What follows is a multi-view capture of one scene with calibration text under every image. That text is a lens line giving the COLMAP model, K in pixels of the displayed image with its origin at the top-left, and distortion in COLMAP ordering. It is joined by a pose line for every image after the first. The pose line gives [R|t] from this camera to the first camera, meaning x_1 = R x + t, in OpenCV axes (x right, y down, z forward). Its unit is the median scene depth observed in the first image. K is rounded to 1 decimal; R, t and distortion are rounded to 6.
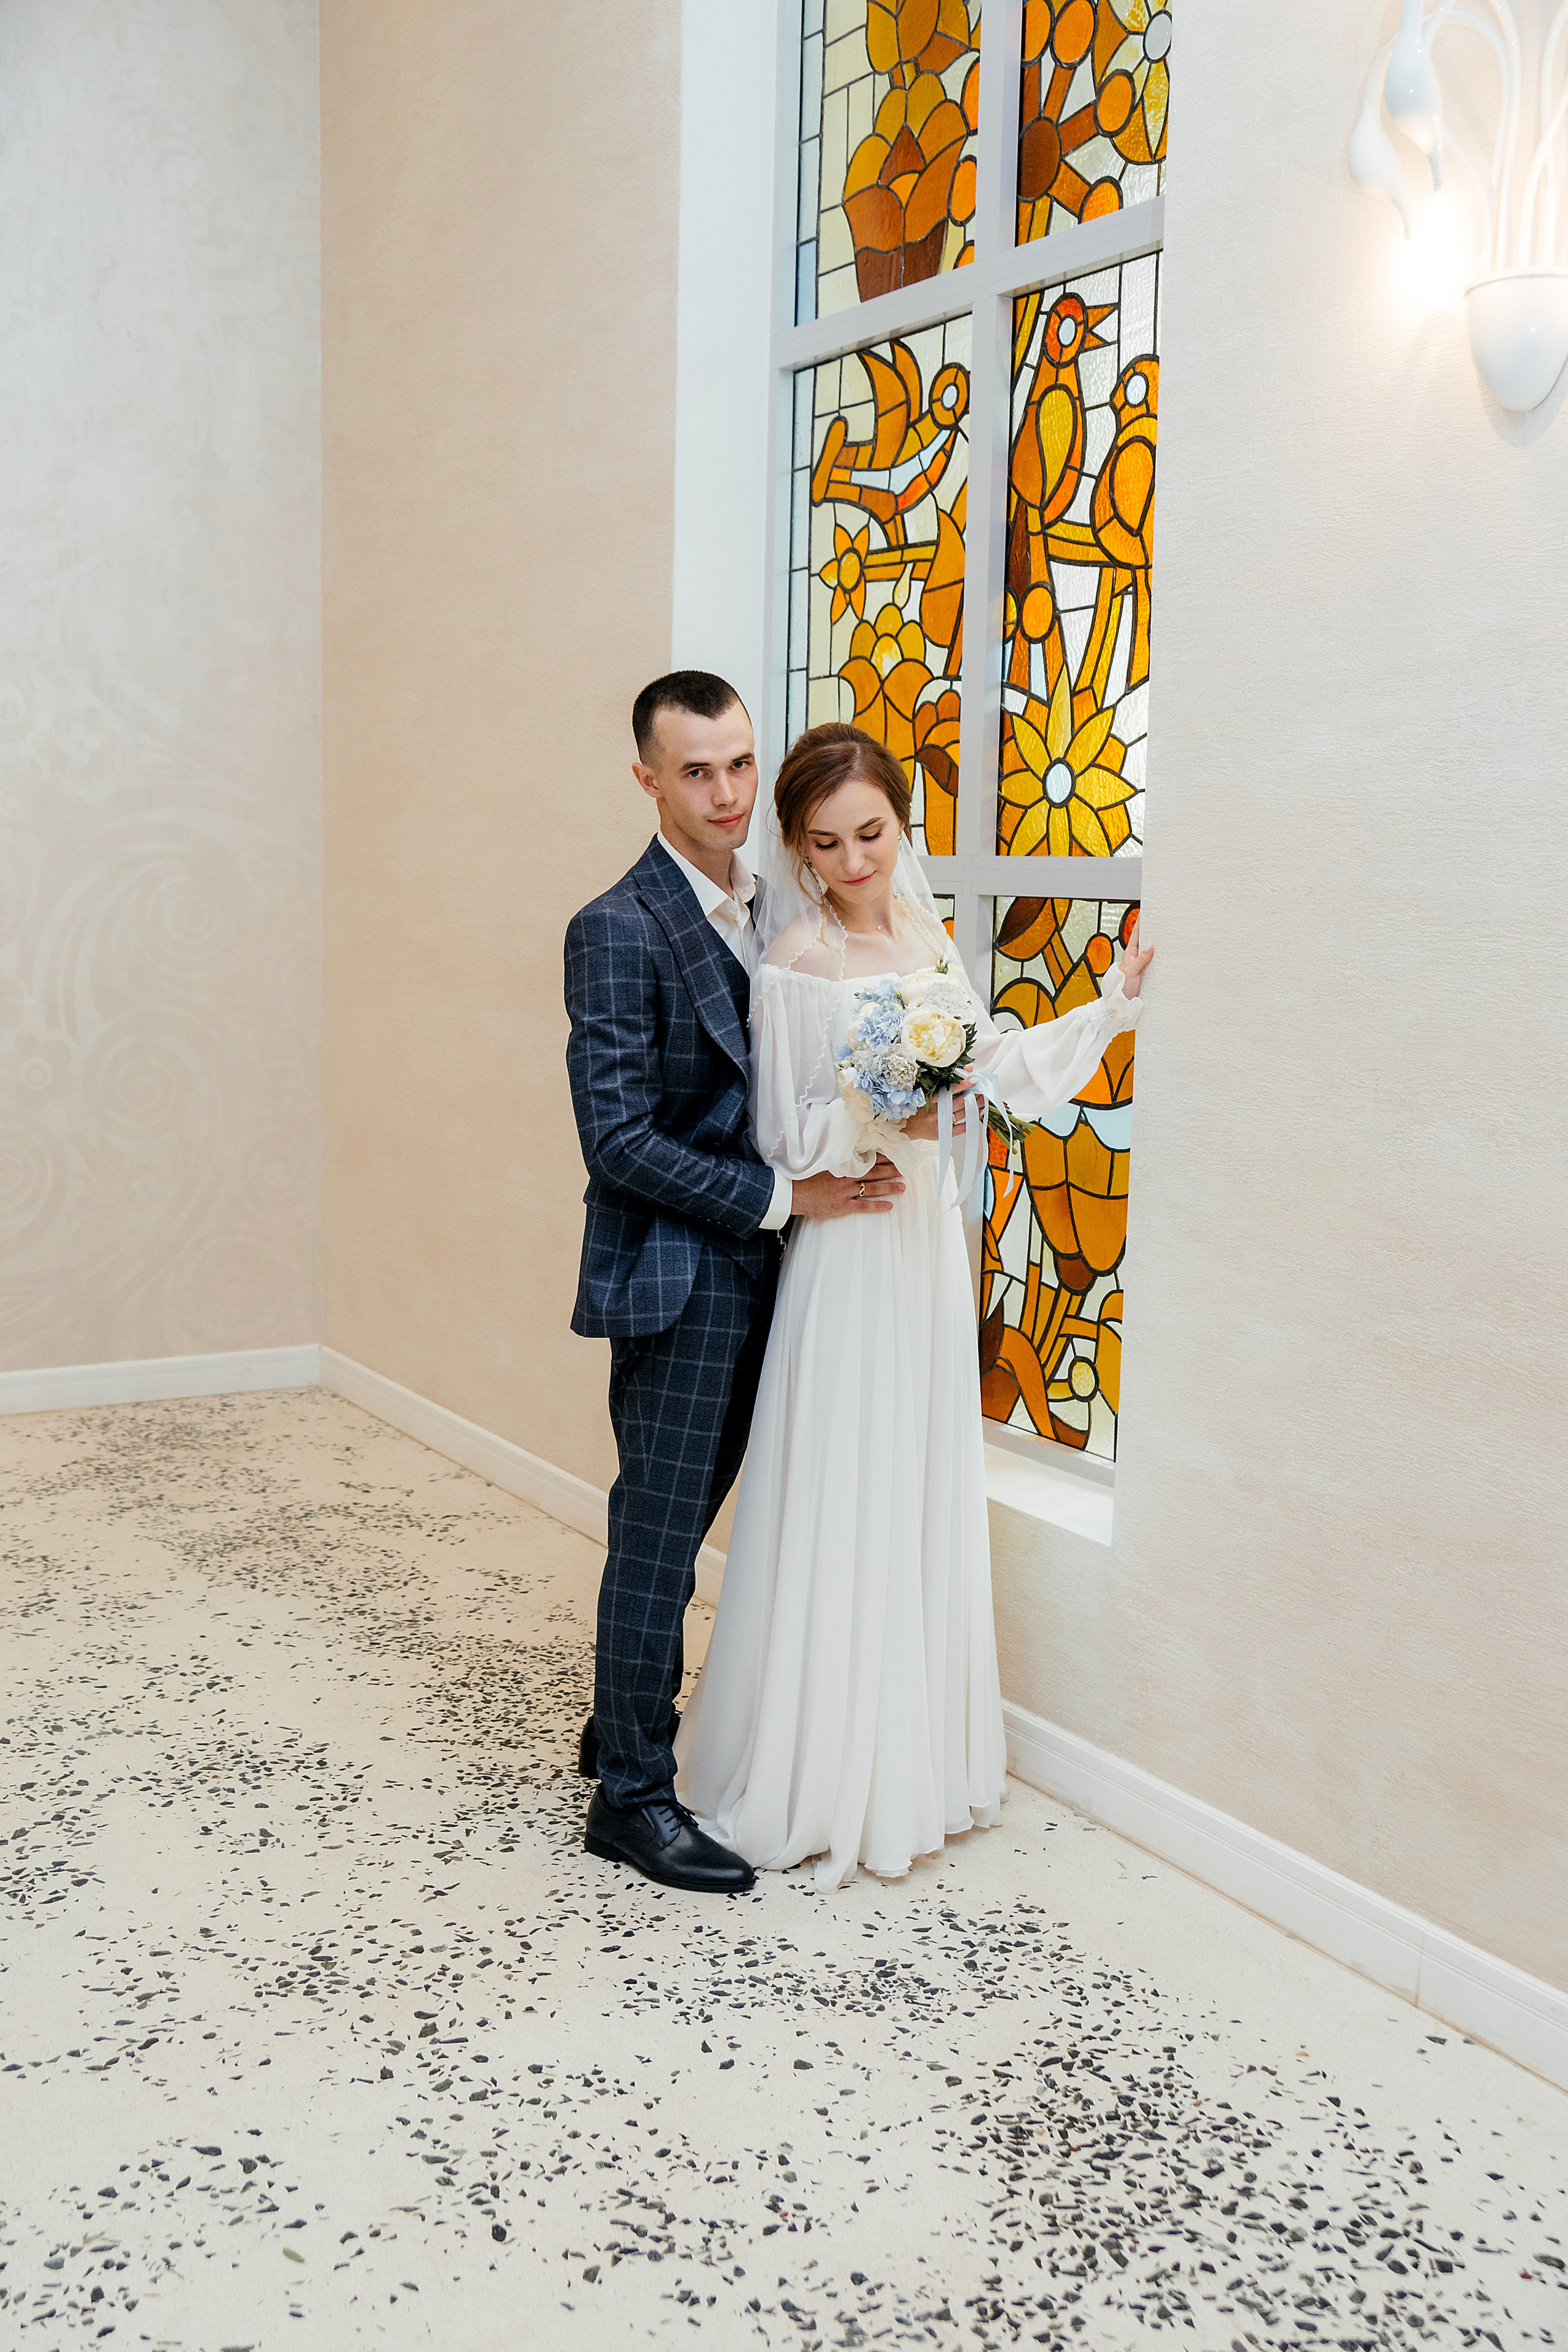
lens RADIAL K [[2206.5, 0, 784.0], [0, 2206.5, 1176.0], [0, 0, 1]] dist [-0.109814, 0.145280]
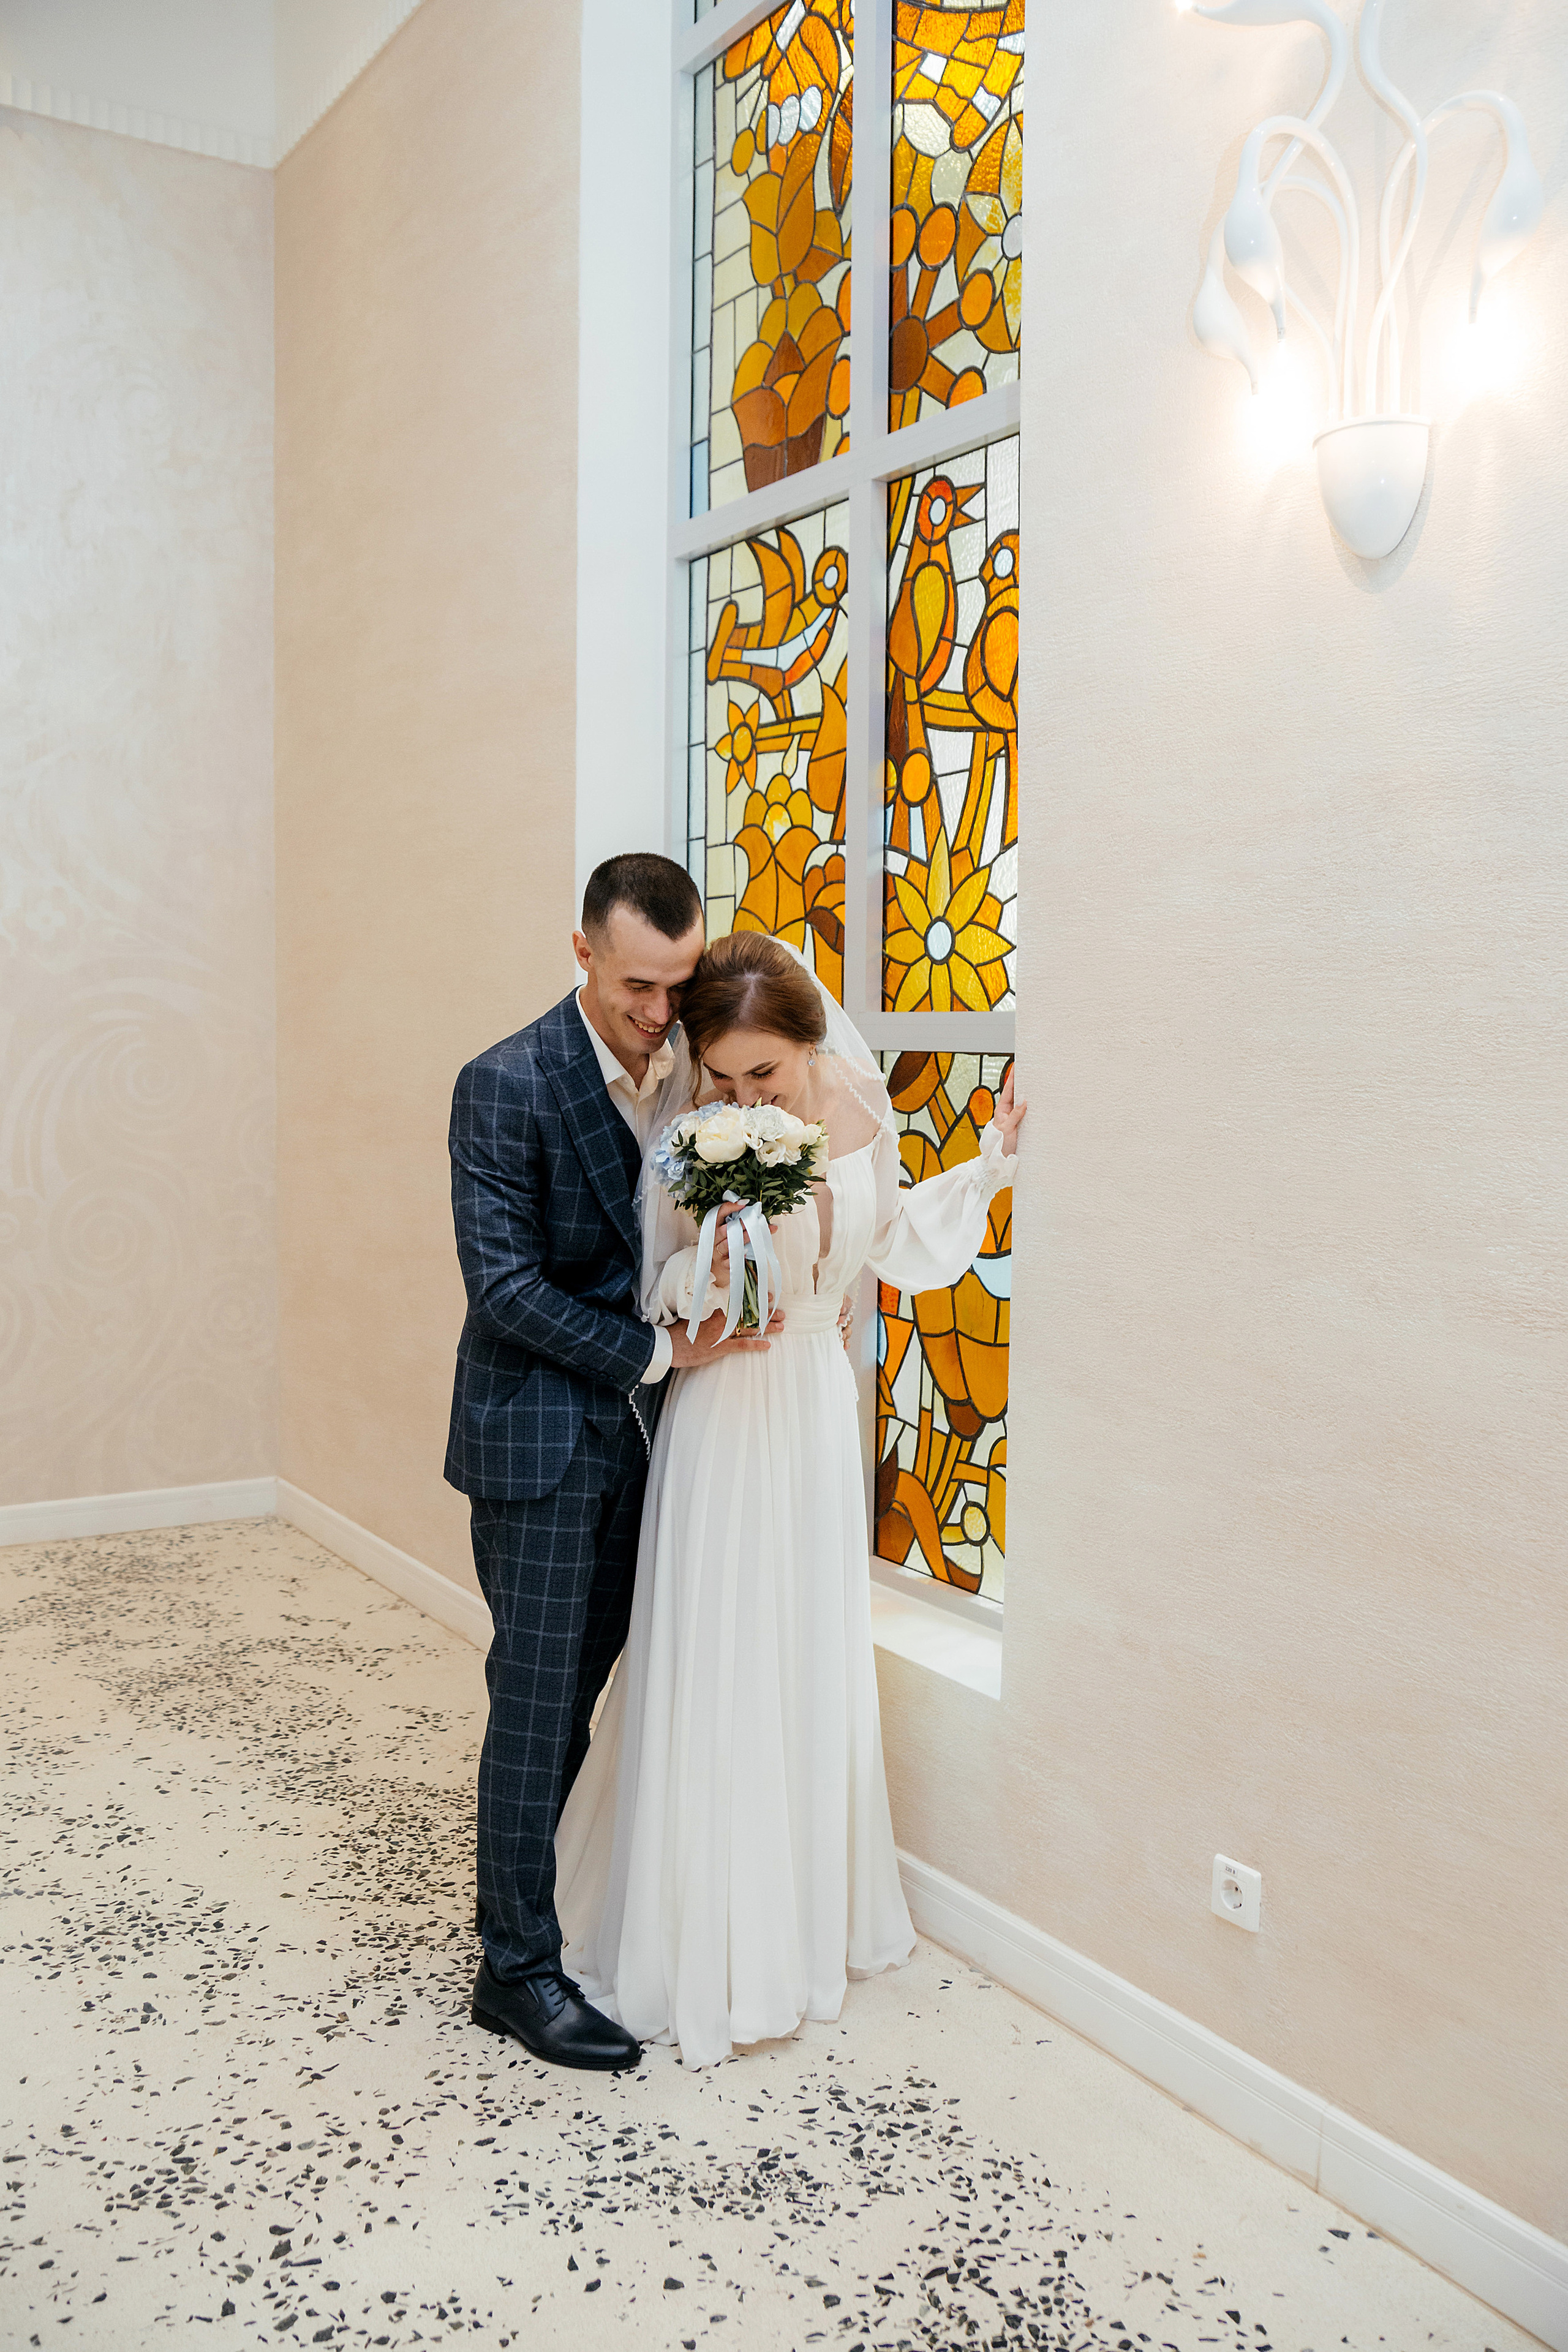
lens RADIAL K [[1920.6, 0, 784.0], [0, 1920.6, 1176.0], [0, 0, 1]] dist [-0.138311, 0.128930]
pose [[0.999713, -0.015351, 0.018377, 0.034793], [0.016429, 0.998061, -0.060031, -0.016597], [-0.017420, 0.060316, 0.998027, 0.114770]]
